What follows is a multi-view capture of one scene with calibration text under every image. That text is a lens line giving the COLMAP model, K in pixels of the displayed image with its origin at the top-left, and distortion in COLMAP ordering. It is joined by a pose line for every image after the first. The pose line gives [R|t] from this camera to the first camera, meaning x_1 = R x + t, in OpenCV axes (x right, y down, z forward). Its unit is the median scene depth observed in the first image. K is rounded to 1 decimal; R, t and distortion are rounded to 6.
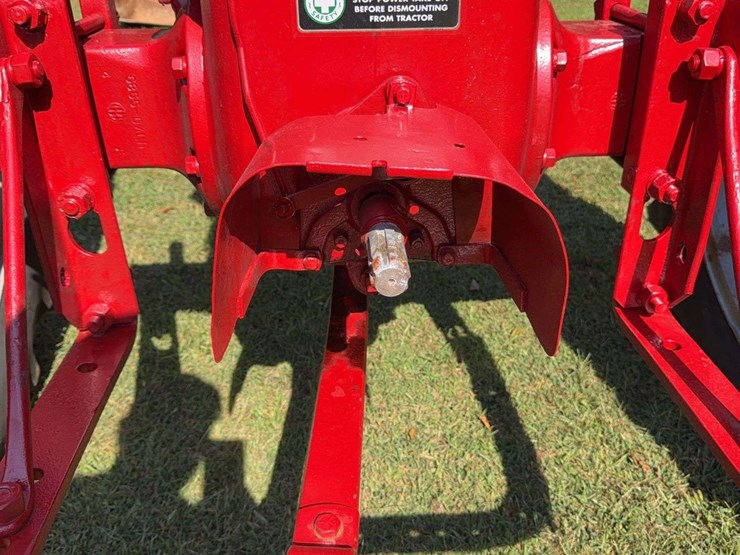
lens RADIAL K [[708.0, 0, 372.0], [0, 708.0, 281.6], [0, 0, 1]] dist [-0.004476, 0.000000]
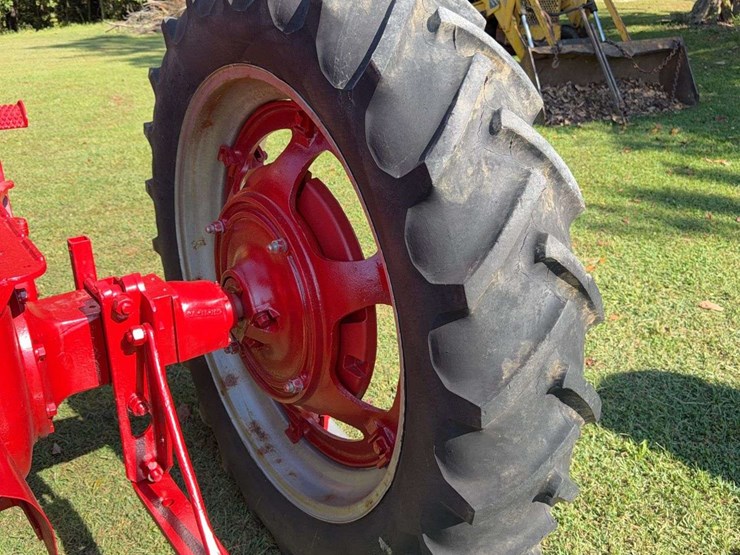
lens RADIAL K [[708.0, 0, 358.8], [0, 708.0, 263.8], [0, 0, 1]] dist [-0.004476, 0.000000]
pose [[0.853865, -0.181530, 0.487813, 0.073717], [0.239290, 0.969203, -0.058183, -0.126884], [-0.462228, 0.166409, 0.871007, -0.338566]]
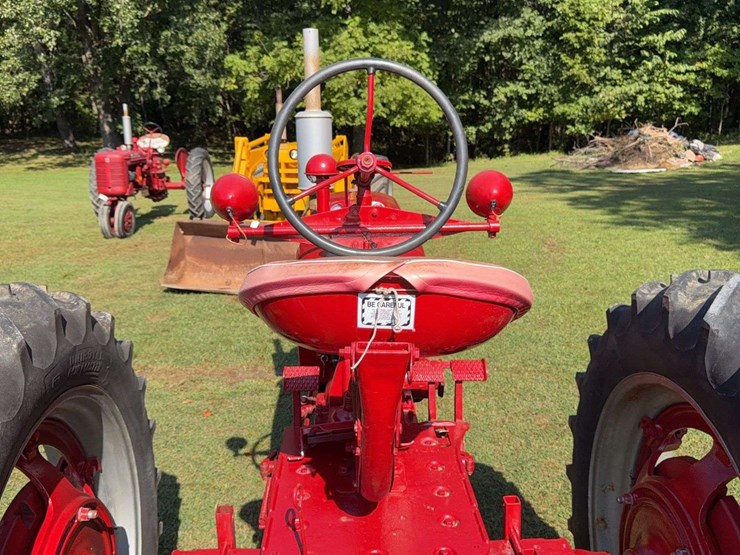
lens RADIAL K [[708.0, 0, 374.0], [0, 708.0, 296.2], [0, 0, 1]] dist [-0.004476, 0.000000]
pose [[0.999818, 0.006881, -0.017798, 0.013859], [-0.010851, 0.972249, -0.233697, -0.343938], [0.015696, 0.233847, 0.972147, -0.564125]]
